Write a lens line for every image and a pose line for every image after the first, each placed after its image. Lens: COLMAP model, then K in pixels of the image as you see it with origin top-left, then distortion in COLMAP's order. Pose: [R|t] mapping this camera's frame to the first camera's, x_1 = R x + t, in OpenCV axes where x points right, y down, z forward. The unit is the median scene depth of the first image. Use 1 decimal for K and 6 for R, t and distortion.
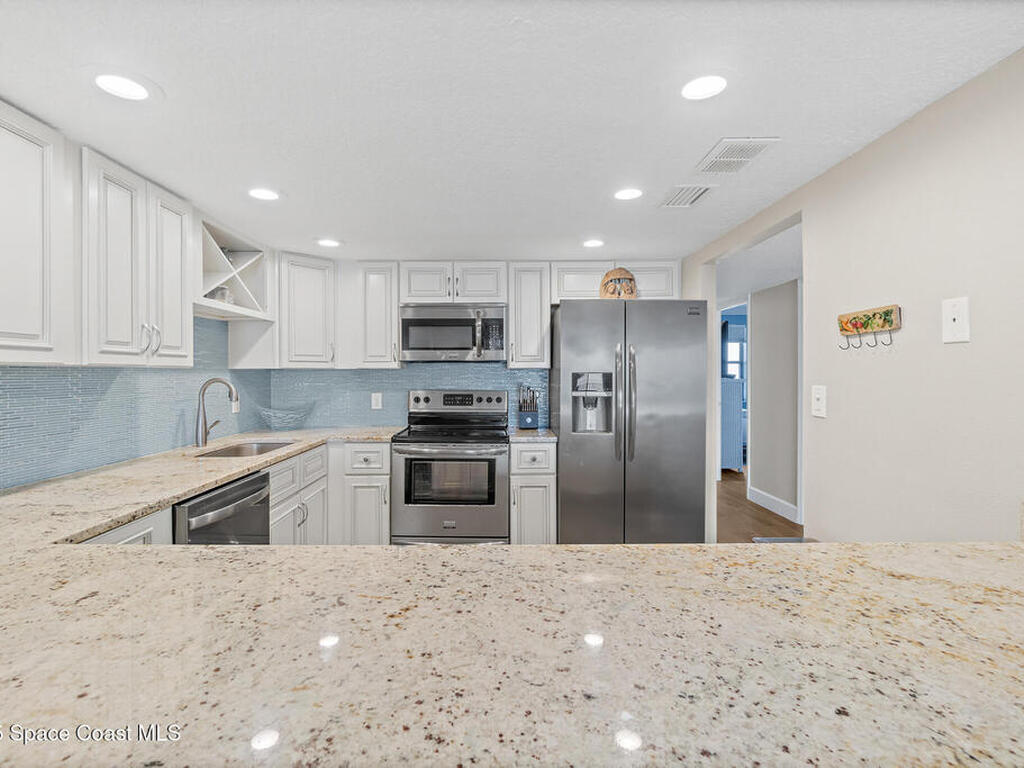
lens RADIAL K [[506.1, 0, 509.3], [0, 506.1, 373.0], [0, 0, 1]] dist [-0.005945, 0.004156]
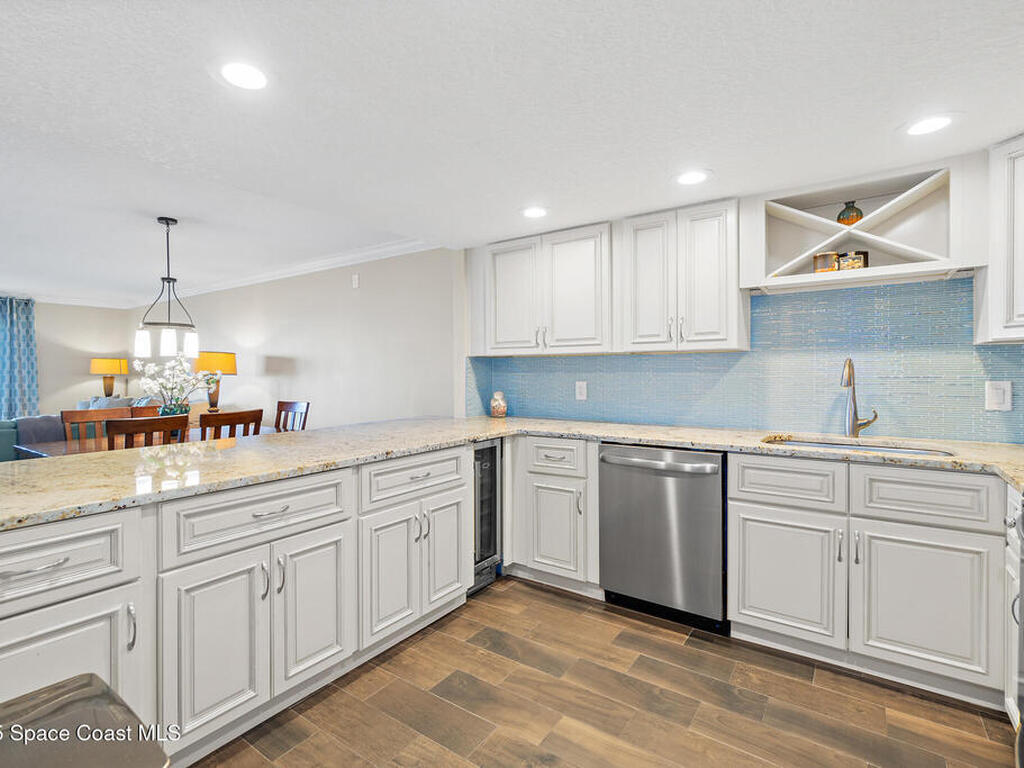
lens RADIAL K [[506.1, 0, 496.9], [0, 506.1, 375.3], [0, 0, 1]] dist [-0.005945, 0.004156]
pose [[-0.603692, 0.009715, -0.797159, 0.387253], [0.005234, 0.999952, 0.008223, 0.024352], [0.797201, 0.000791, -0.603714, 0.884413]]
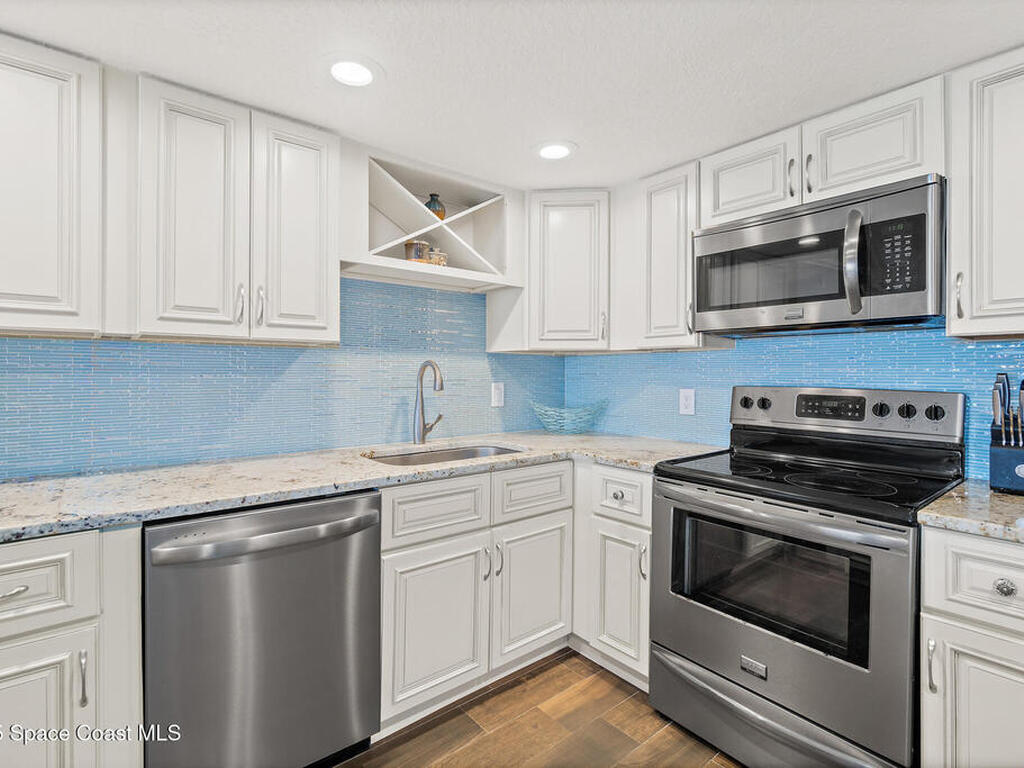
lens RADIAL K [[506.1, 0, 507.3], [0, 506.1, 373.8], [0, 0, 1]] dist [-0.005945, 0.004156]
pose [[0.613920, 0.006430, -0.789342, 0.111188], [-0.006017, 0.999976, 0.003466, 0.023741], [0.789345, 0.002622, 0.613944, 0.515917]]
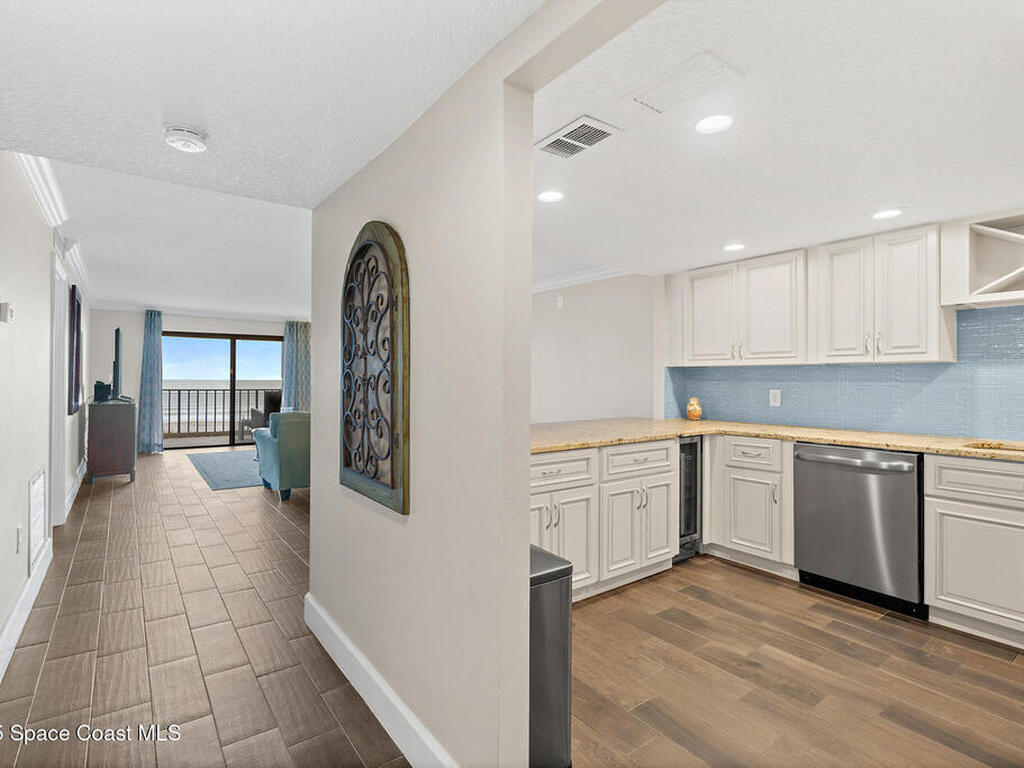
lens RADIAL K [[506.1, 0, 503.0], [0, 506.1, 376.0], [0, 0, 1]] dist [-0.005945, 0.004156]
pose [[-0.821280, -0.005005, -0.570503, 0.621116], [-0.002149, 0.999982, -0.005679, 0.023363], [0.570521, -0.003438, -0.821276, 0.987023]]
